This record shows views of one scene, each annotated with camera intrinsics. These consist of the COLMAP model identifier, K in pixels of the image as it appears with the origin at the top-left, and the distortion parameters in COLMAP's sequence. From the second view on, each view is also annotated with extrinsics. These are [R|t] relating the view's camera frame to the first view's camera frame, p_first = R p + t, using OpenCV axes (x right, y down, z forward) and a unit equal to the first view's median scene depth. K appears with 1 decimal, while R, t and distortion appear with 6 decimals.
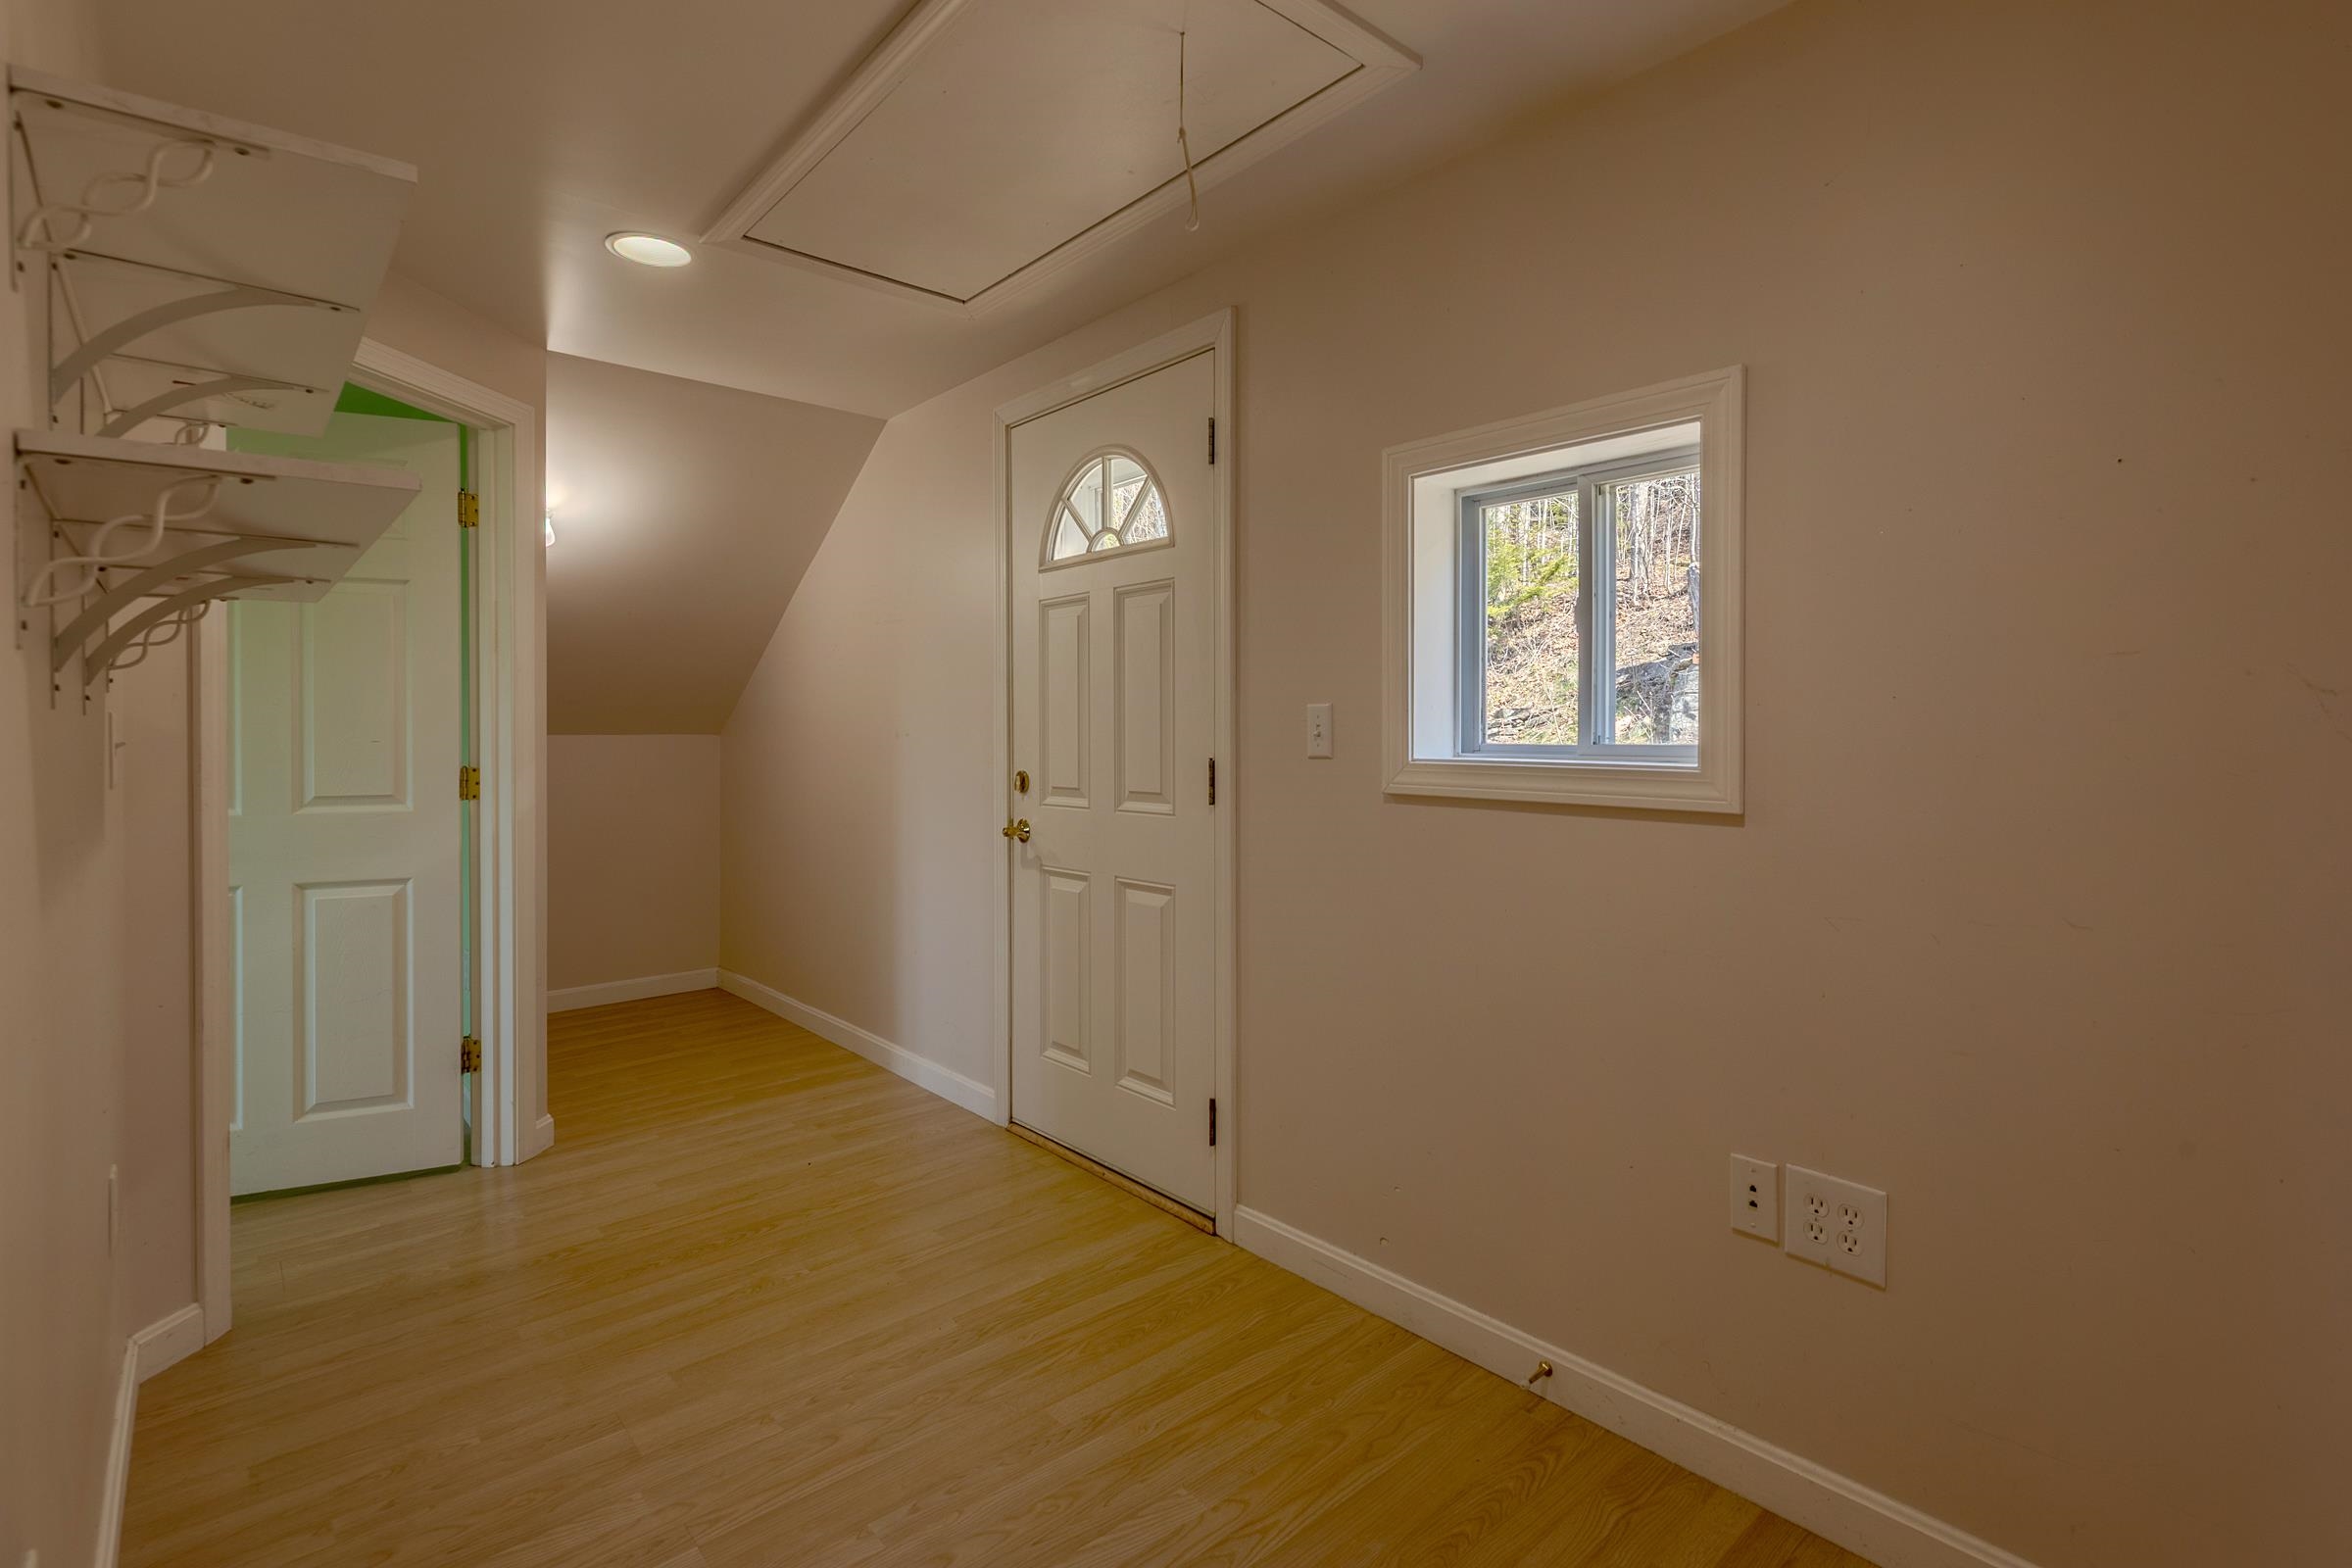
lens RADIAL K [[1076.3, 0, 1257.8], [0, 1076.3, 737.7], [0, 0, 1]] dist [0.006568, 0.001381]
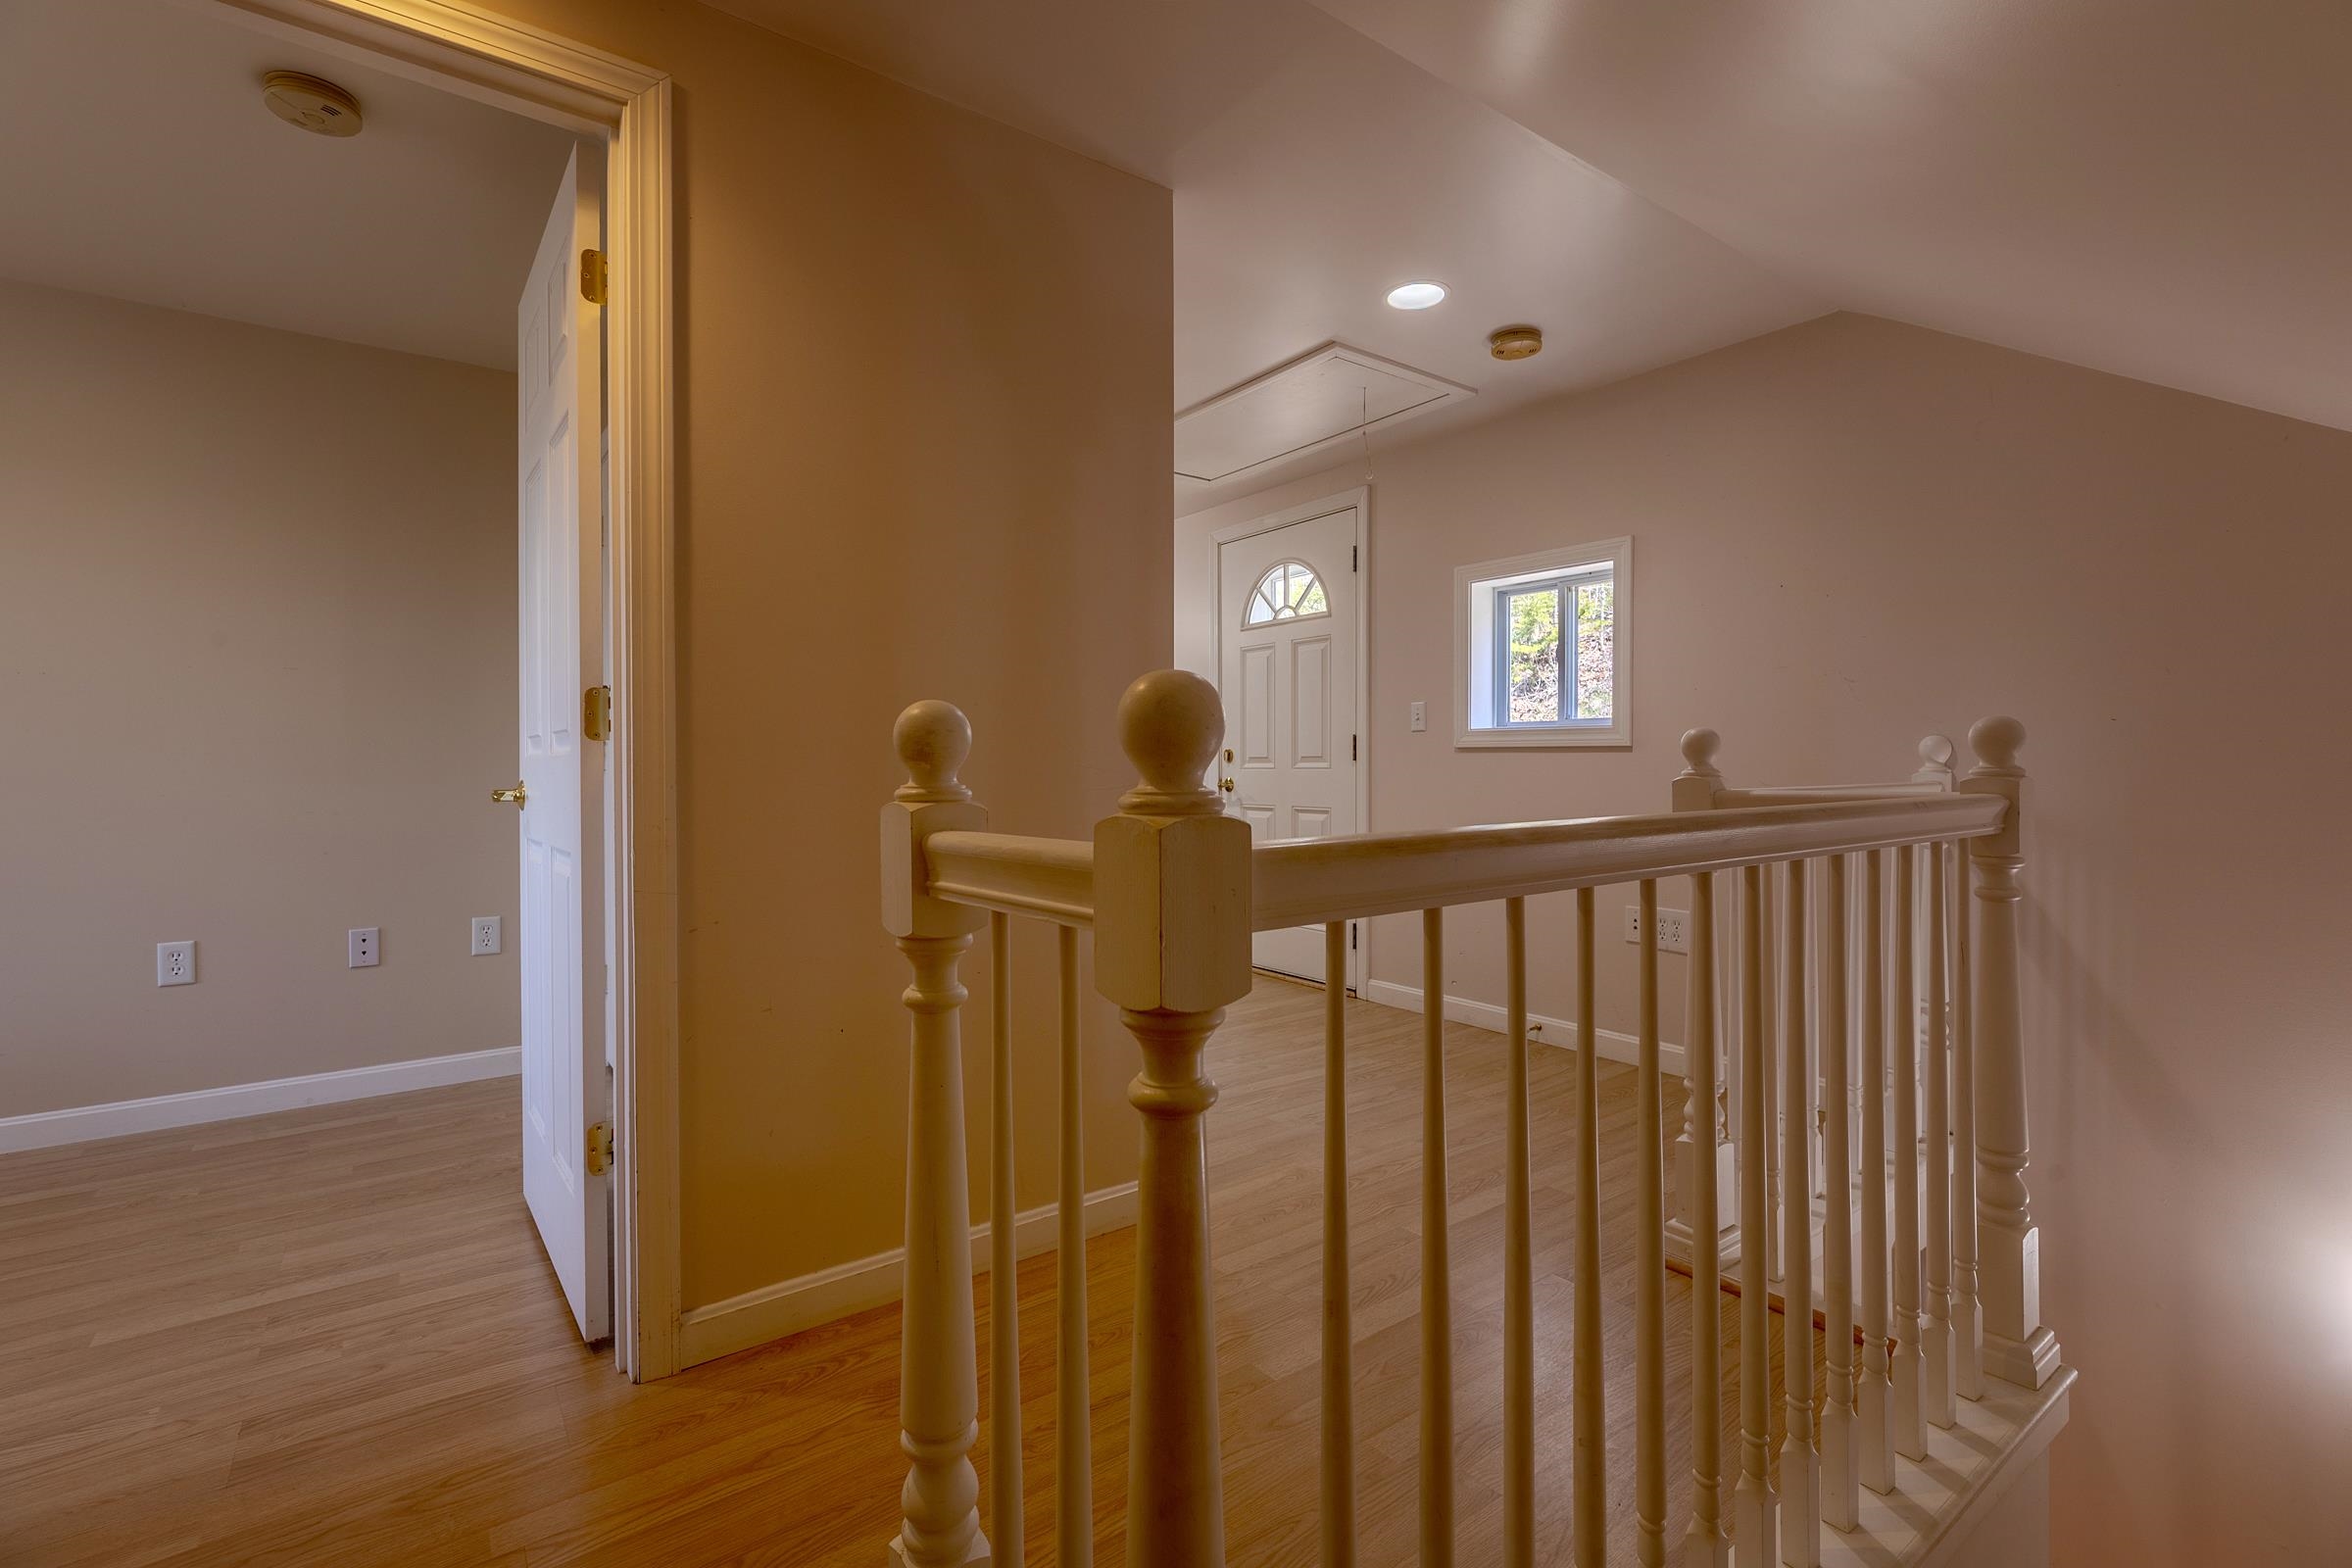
lens RADIAL K [[1076.3, 0, 1173.3], [0, 1076.3, 776.4], [0, 0, 1]] dist [0.006568, 0.001381]
pose [[0.994103, 0.002280, -0.108417, -0.148501], [-0.002479, 0.999995, -0.001708, 0.092896], [0.108413, 0.001966, 0.994104, -0.822319]]
